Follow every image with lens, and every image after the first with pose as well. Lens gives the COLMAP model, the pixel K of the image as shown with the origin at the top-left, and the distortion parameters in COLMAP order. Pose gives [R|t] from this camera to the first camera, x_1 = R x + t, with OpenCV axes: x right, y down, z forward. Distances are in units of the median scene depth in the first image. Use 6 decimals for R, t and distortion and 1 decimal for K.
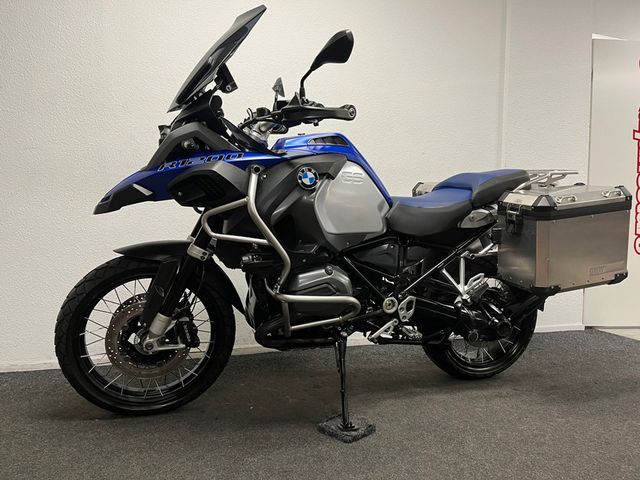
lens RADIAL K [[480.8, 0, 319.8], [0, 480.8, 240.9], [0, 0, 1]] dist [0.024742, -0.005932]
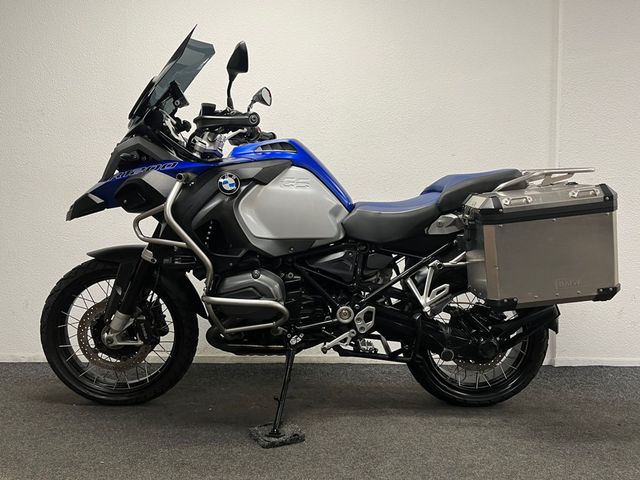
lens RADIAL K [[523.0, 0, 320.3], [0, 523.0, 239.0], [0, 0, 1]] dist [0.016686, 0.014548]
pose [[0.957988, 0.002189, -0.286801, 0.438635], [-0.012457, 0.999345, -0.033982, 0.021014], [0.286539, 0.036127, 0.957387, -0.015728]]
